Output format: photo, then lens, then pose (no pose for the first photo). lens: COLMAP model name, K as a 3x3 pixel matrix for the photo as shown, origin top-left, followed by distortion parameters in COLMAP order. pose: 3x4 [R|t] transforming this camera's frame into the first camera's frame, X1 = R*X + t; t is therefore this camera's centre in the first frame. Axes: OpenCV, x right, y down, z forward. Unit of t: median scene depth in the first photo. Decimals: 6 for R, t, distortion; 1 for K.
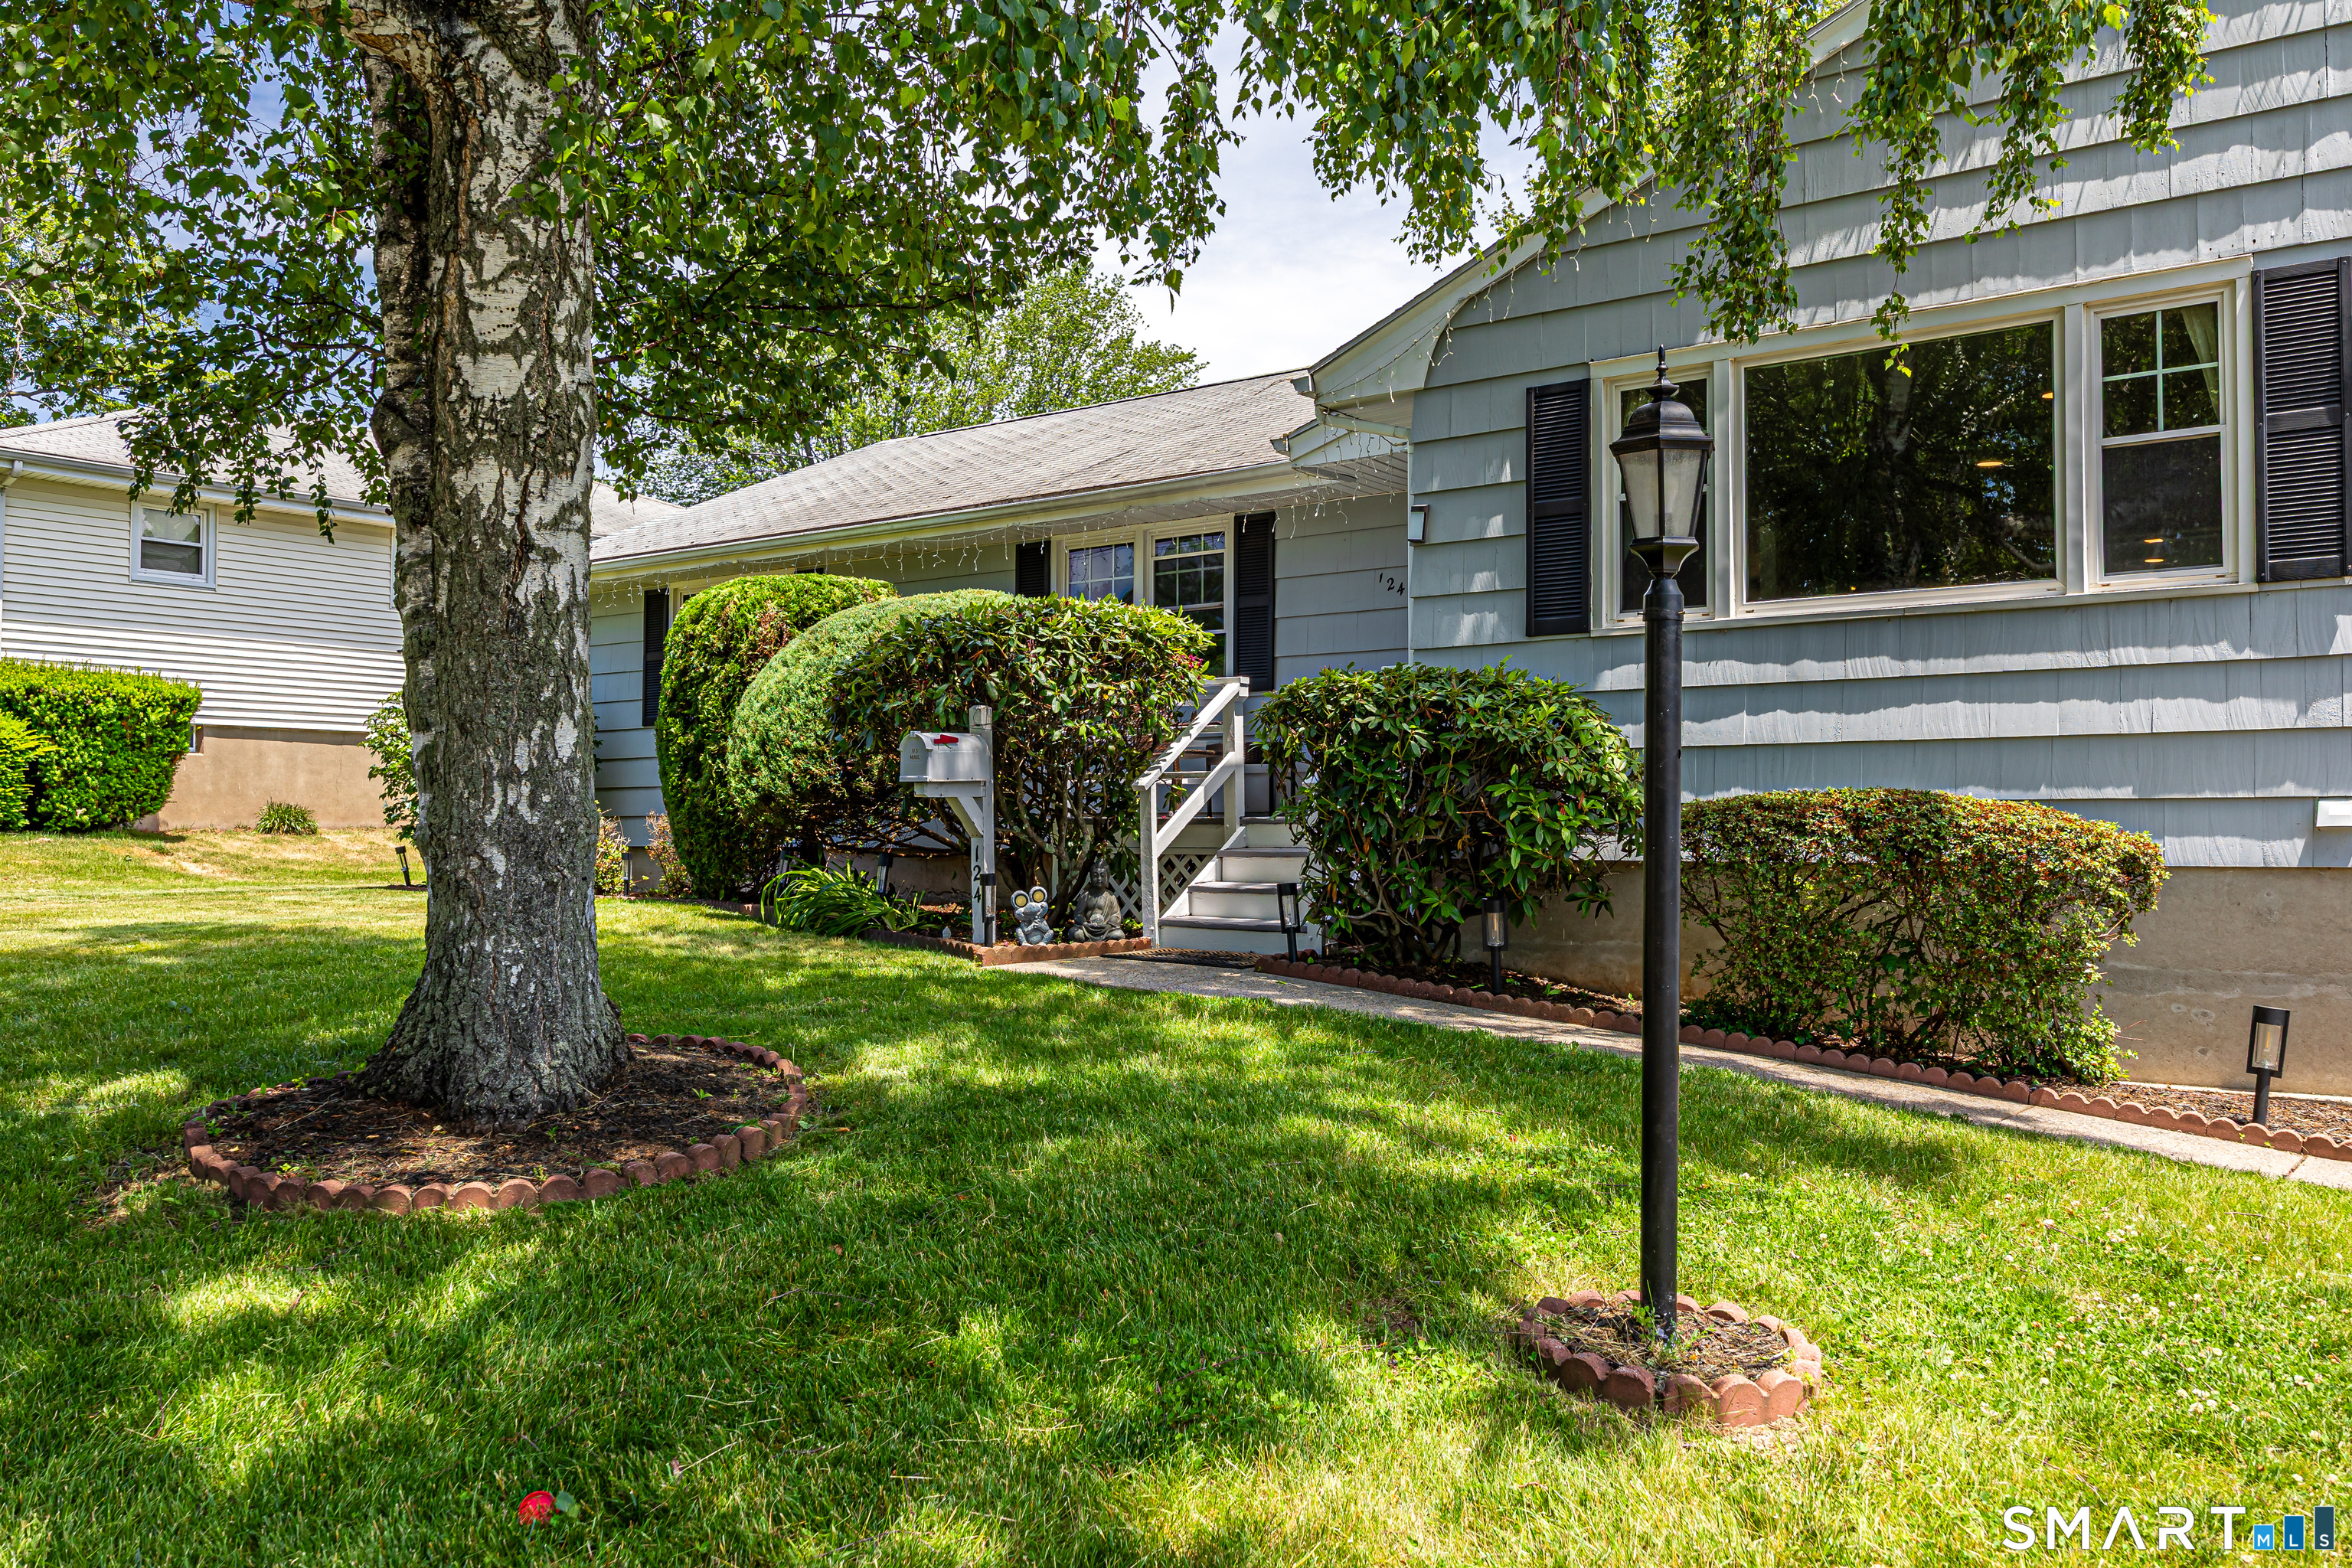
lens RADIAL K [[1878.2, 0, 1177.0], [0, 1878.2, 781.0], [0, 0, 1]] dist [0.006870, -0.004376]
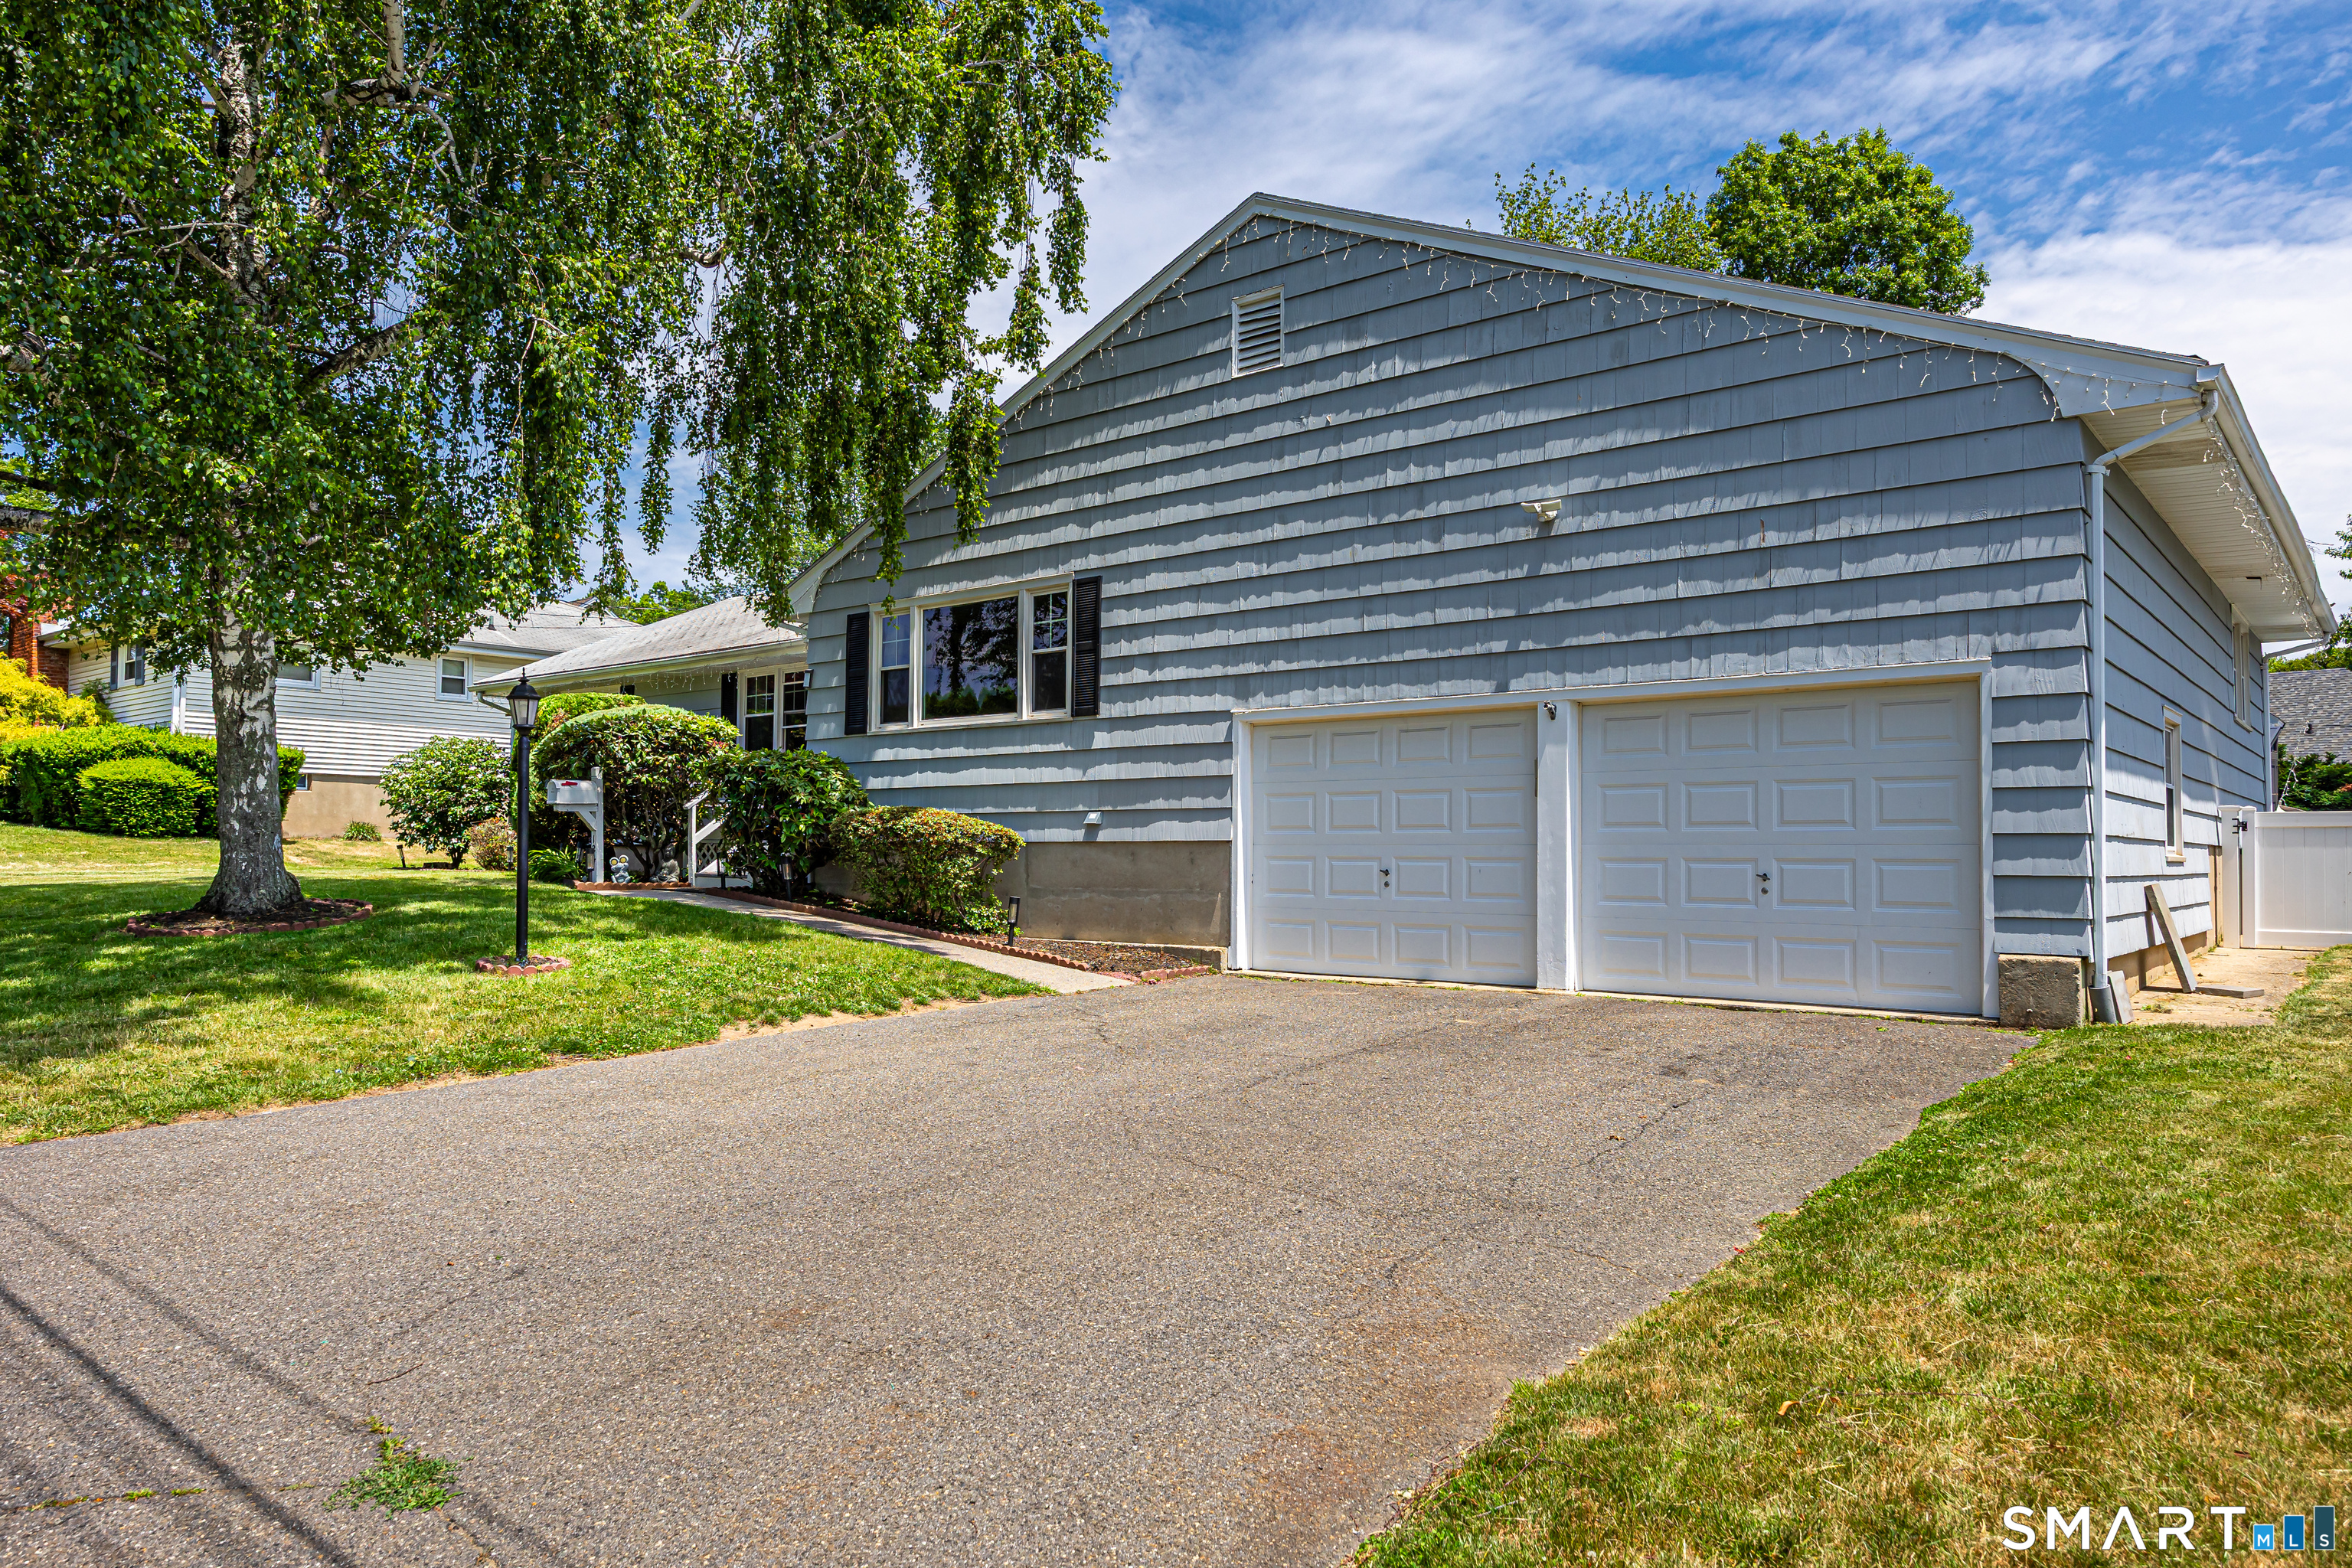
lens RADIAL K [[1545.7, 0, 1174.3], [0, 1545.7, 800.7], [0, 0, 1]] dist [-0.005049, -0.000698]
pose [[0.999436, 0.004236, -0.033323, 0.657068], [-0.004641, 0.999916, -0.012075, 0.015463], [0.033269, 0.012223, 0.999372, -0.746293]]
